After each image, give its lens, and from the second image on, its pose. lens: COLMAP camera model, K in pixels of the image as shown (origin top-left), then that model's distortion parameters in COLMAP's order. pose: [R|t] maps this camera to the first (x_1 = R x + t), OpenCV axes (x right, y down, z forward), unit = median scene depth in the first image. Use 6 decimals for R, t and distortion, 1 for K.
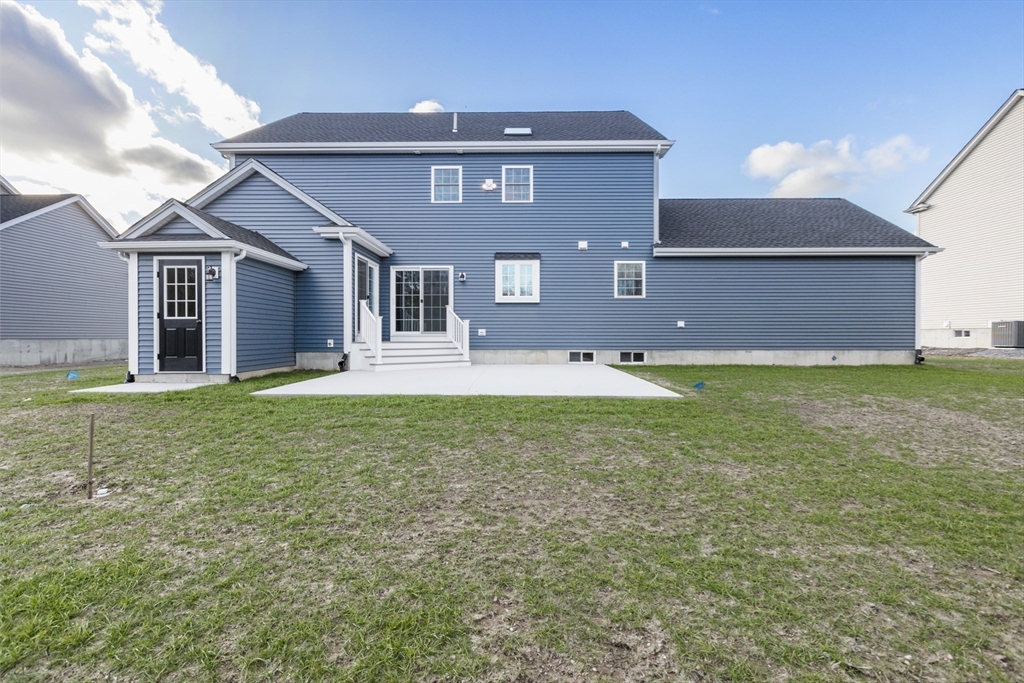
lens RADIAL K [[460.9, 0, 509.8], [0, 460.9, 338.2], [0, 0, 1]] dist [0.003107, 0.000076]
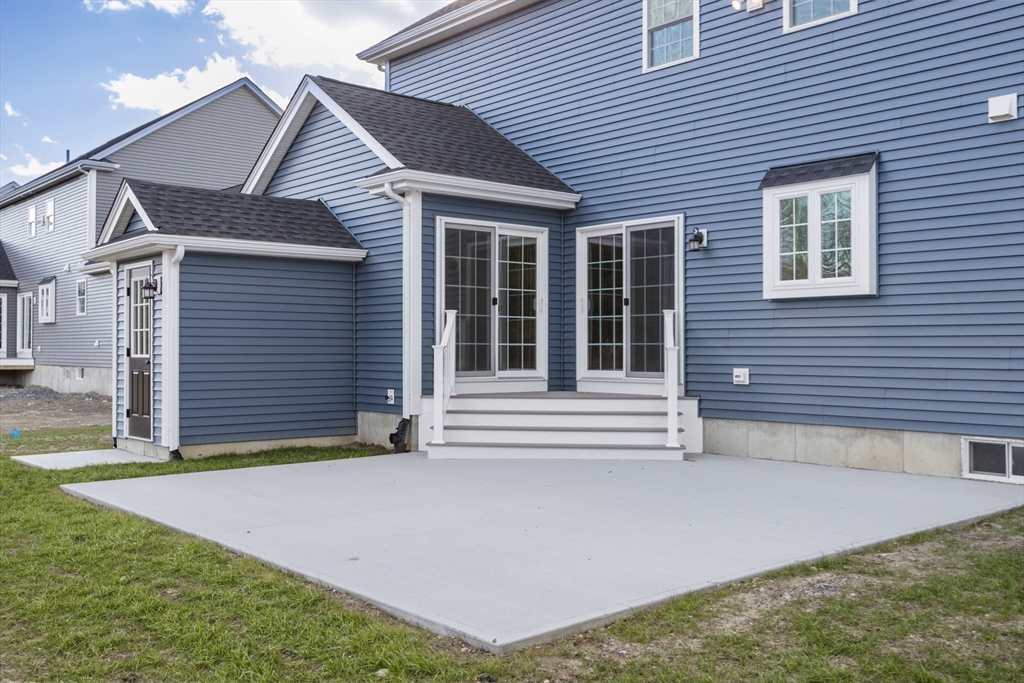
lens RADIAL K [[982.1, 0, 511.4], [0, 982.1, 340.1], [0, 0, 1]] dist [0.005106, 0.000000]
pose [[0.663144, -0.006422, -0.748464, 0.439143], [-0.003074, 0.999931, -0.011303, -0.033556], [0.748485, 0.009796, 0.663079, 0.302646]]
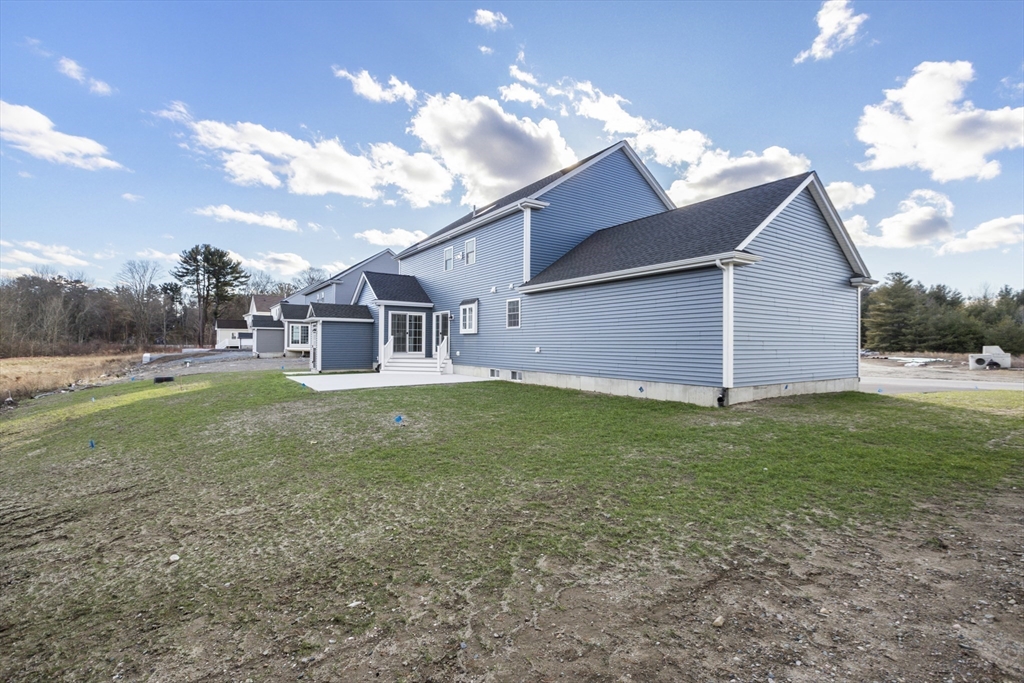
lens RADIAL K [[460.9, 0, 509.7], [0, 460.9, 343.9], [0, 0, 1]] dist [0.003107, 0.000076]
pose [[0.573122, 0.002770, -0.819465, 1.288697], [-0.007137, 0.999973, -0.001611, -0.042582], [0.819439, 0.006772, 0.573126, 0.272773]]
